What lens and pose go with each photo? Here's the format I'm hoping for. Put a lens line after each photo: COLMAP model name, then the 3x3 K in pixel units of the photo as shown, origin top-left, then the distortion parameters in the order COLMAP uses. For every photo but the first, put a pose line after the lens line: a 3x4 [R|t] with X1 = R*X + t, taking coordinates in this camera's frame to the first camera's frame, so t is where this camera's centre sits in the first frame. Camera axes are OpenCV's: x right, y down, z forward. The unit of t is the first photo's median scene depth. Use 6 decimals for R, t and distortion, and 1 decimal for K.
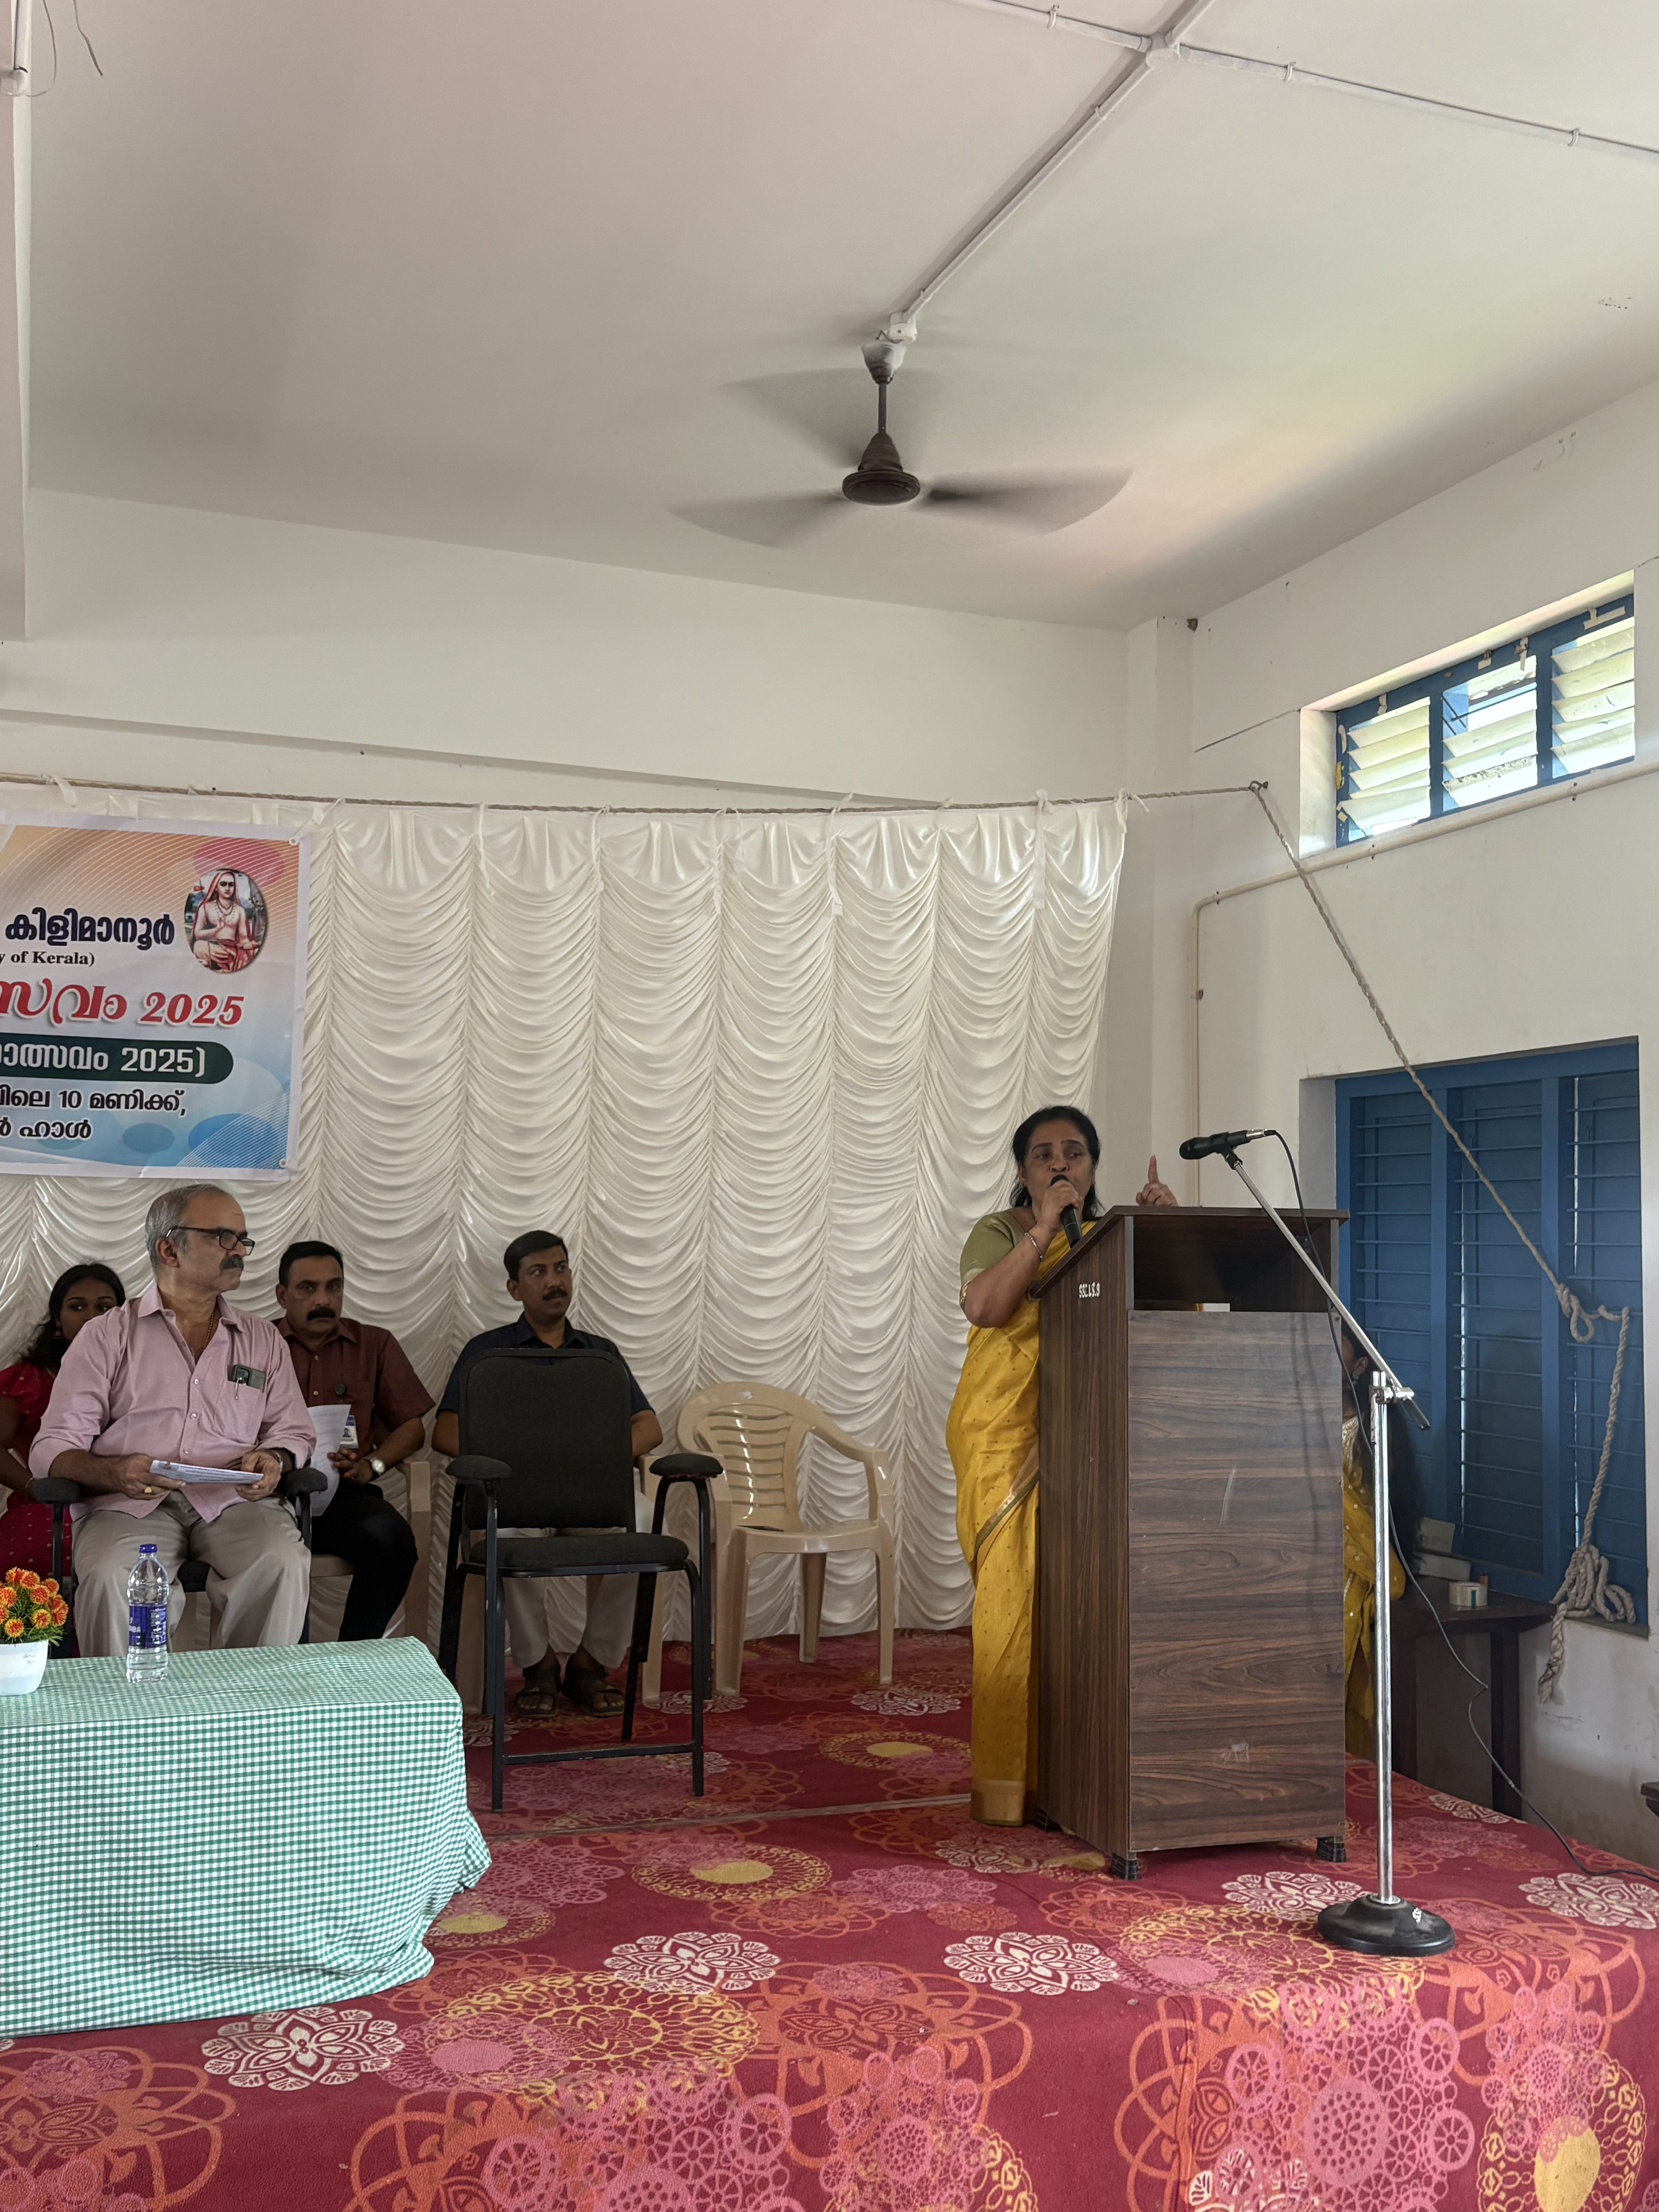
lens RADIAL K [[2043.0, 0, 806.0], [0, 2043.0, 1131.4], [0, 0, 1]] dist [0.044418, 0.000000]
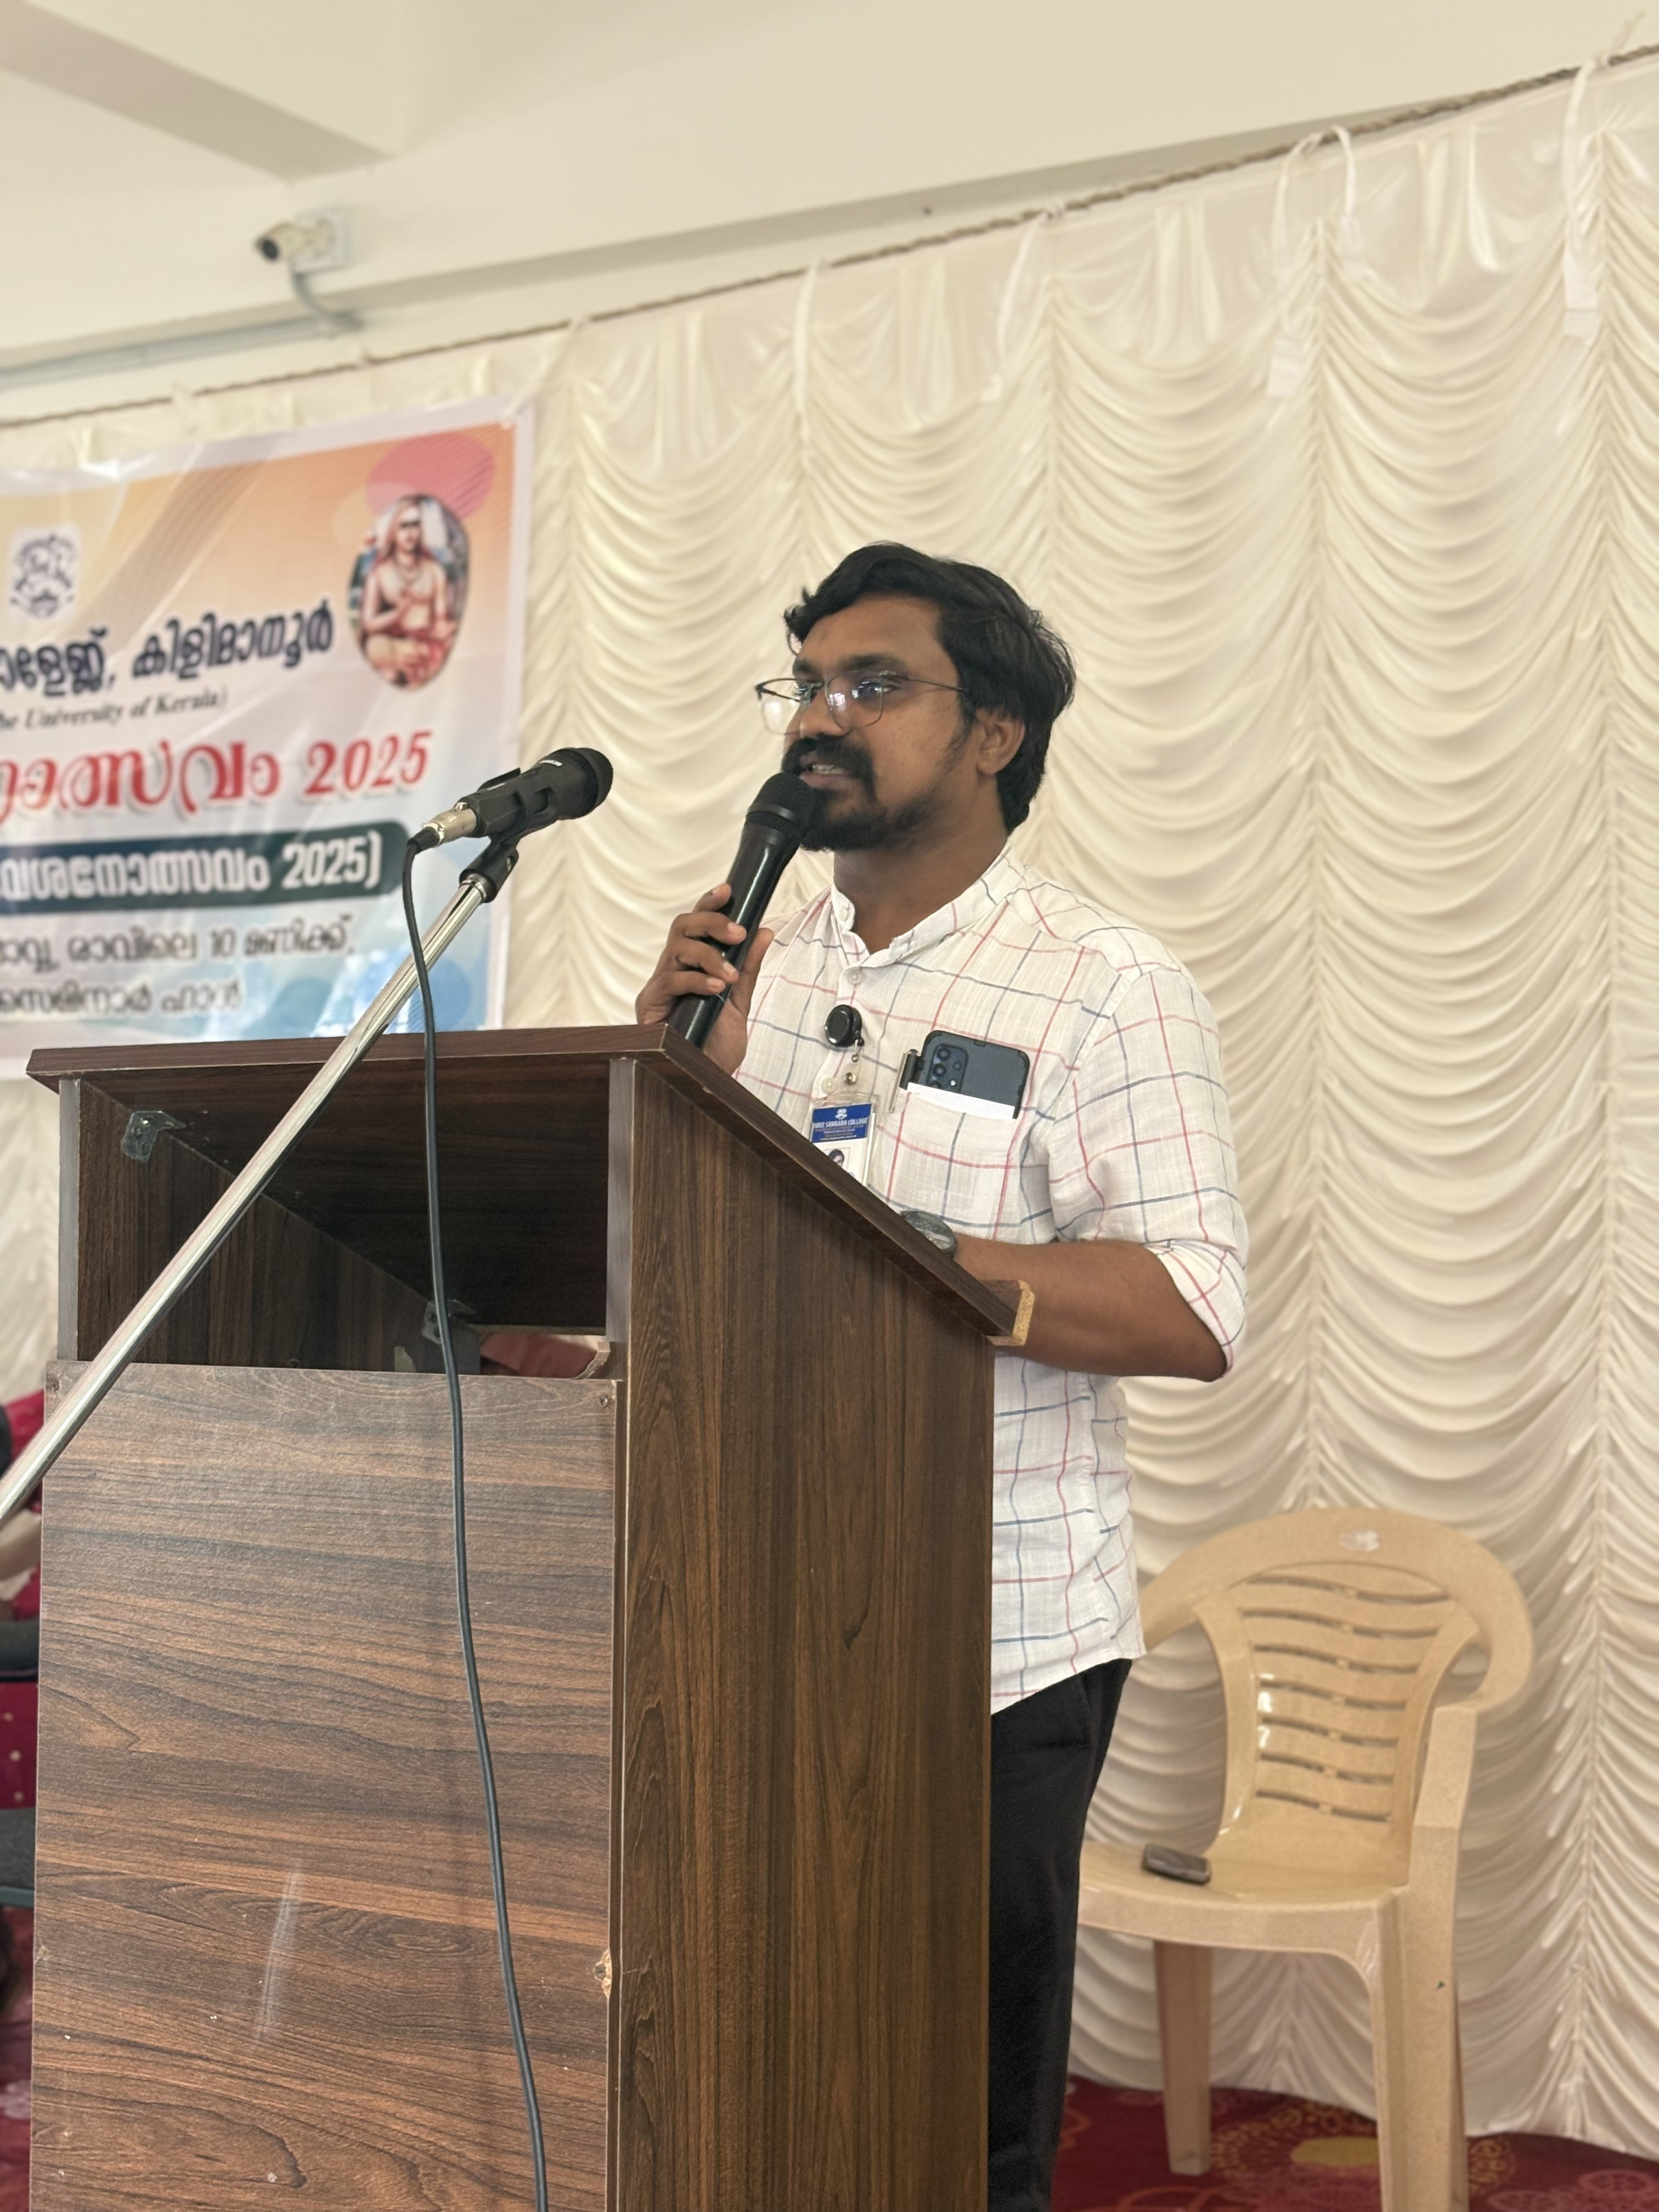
lens RADIAL K [[3310.7, 0, 847.9], [0, 3310.7, 1144.2], [0, 0, 1]] dist [0.111828, 0.000000]
pose [[0.634197, -0.022775, -0.772836, 0.468716], [0.054127, 0.998421, 0.014994, 0.035762], [0.771275, -0.051341, 0.634429, 0.530315]]
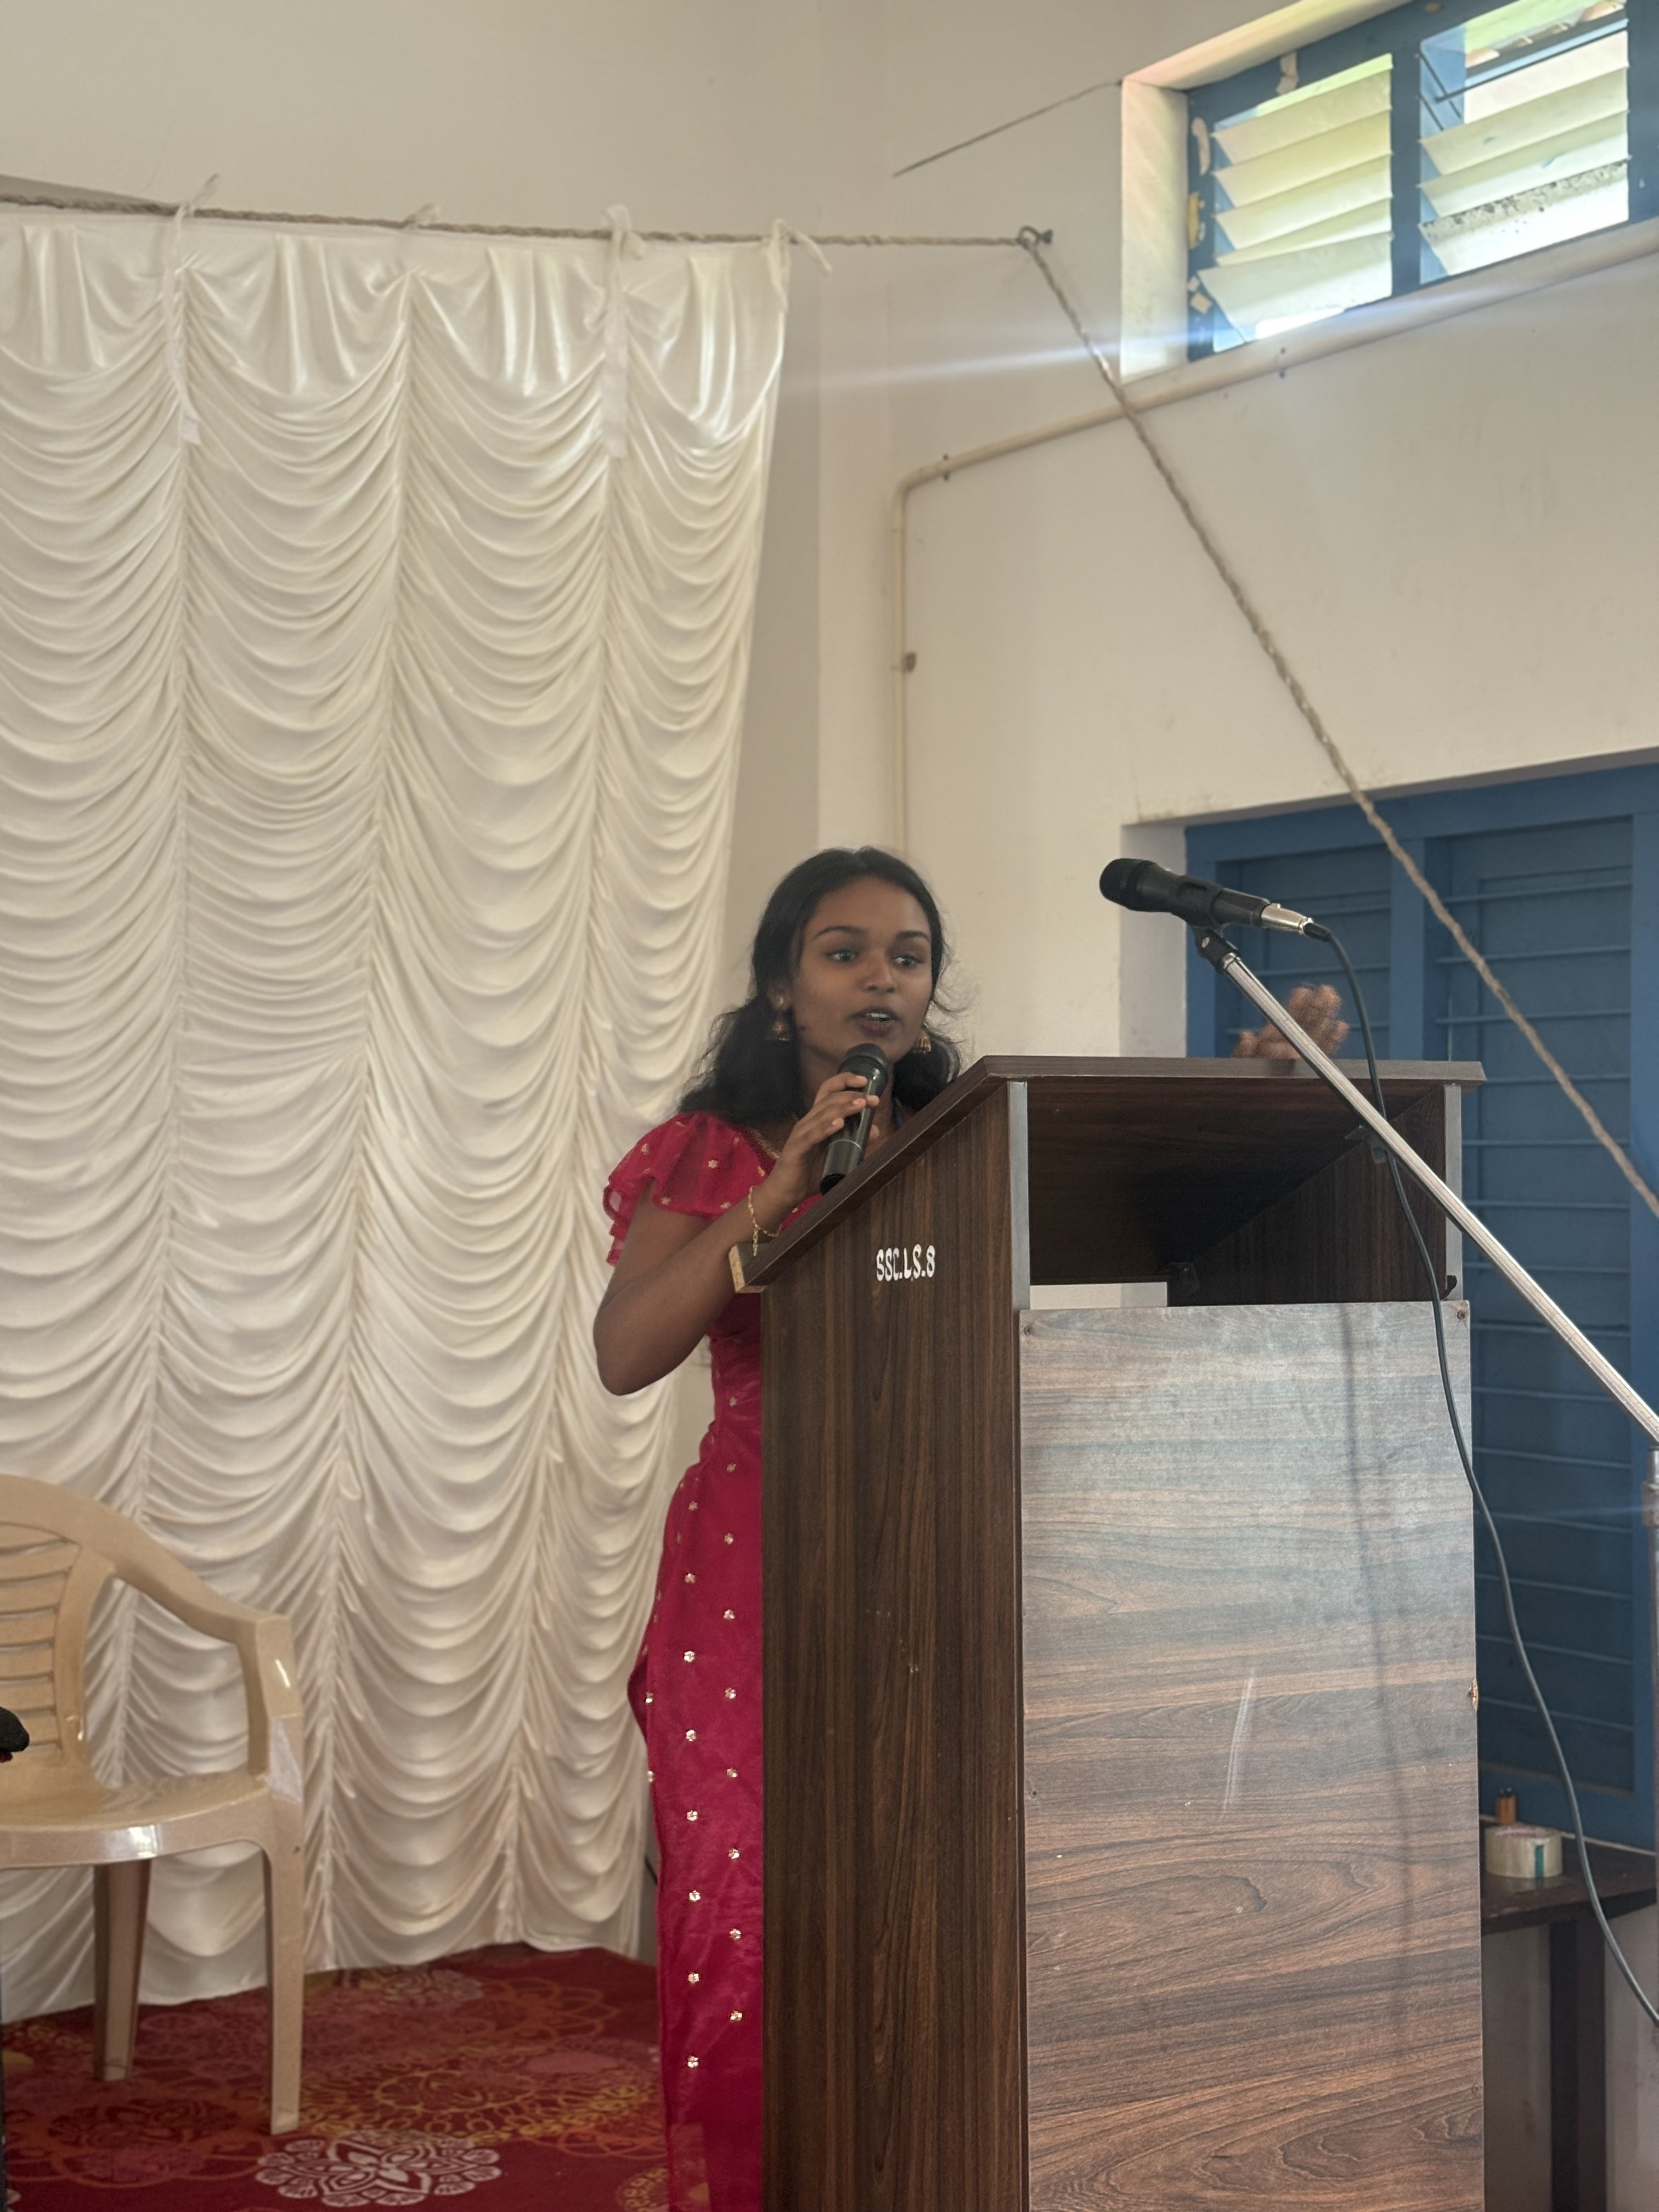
lens RADIAL K [[3310.7, 0, 883.3], [0, 3310.7, 1115.9], [0, 0, 1]] dist [0.111828, 0.000000]
pose [[0.968845, -0.008428, 0.247524, -0.023563], [-0.002165, 0.999094, 0.042493, 0.014275], [-0.247658, -0.041705, 0.967950, 0.256466]]
